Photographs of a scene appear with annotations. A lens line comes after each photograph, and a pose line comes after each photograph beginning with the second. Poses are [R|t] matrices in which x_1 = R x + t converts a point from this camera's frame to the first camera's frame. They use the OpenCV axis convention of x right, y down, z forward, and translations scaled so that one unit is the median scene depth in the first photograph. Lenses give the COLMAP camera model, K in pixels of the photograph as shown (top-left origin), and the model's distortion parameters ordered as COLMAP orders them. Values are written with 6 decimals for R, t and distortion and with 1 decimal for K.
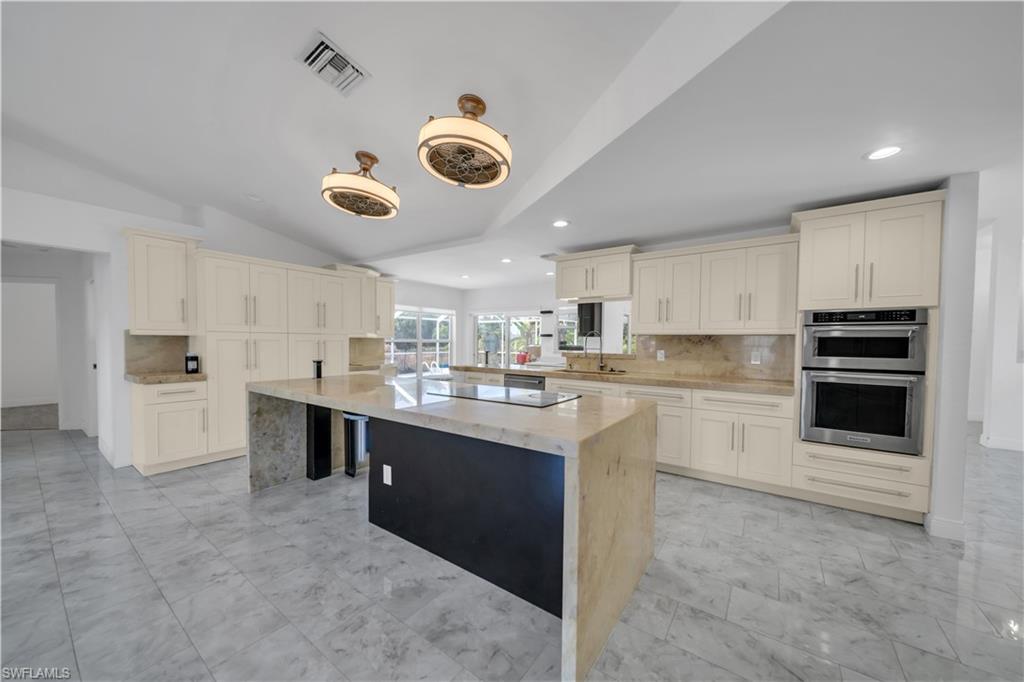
lens RADIAL K [[365.0, 0, 514.1], [0, 365.0, 352.3], [0, 0, 1]] dist [0.000960, 0.000061]
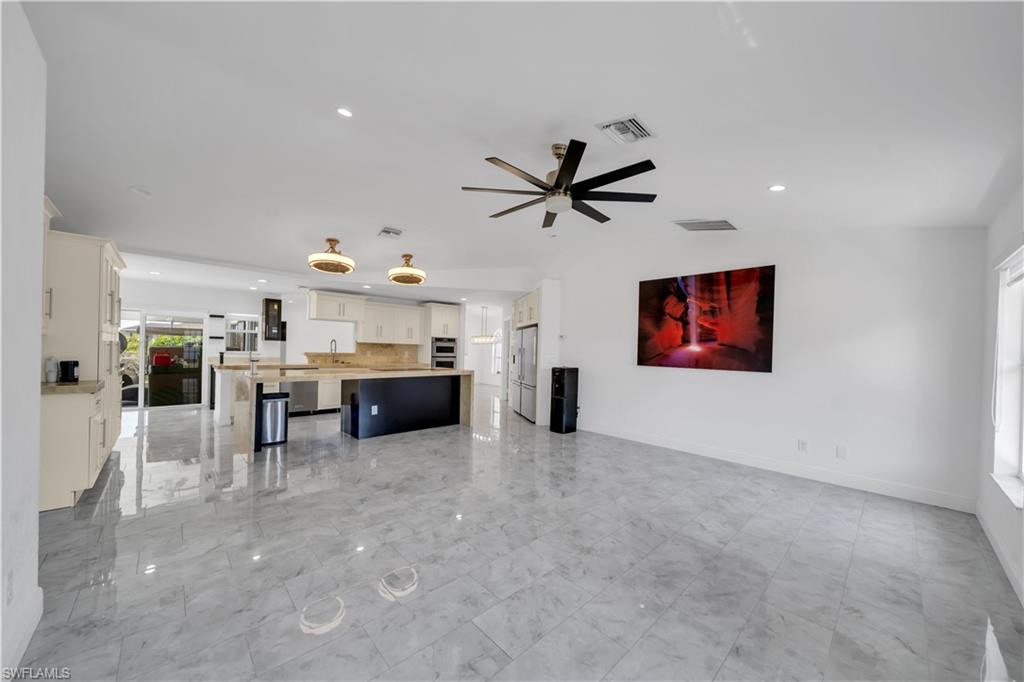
lens RADIAL K [[365.0, 0, 514.1], [0, 365.0, 352.3], [0, 0, 1]] dist [0.000960, 0.000061]
pose [[0.194752, -0.011981, 0.980779, -1.955909], [0.006884, 0.999917, 0.010848, -0.019568], [-0.980828, 0.004639, 0.194819, -0.194956]]
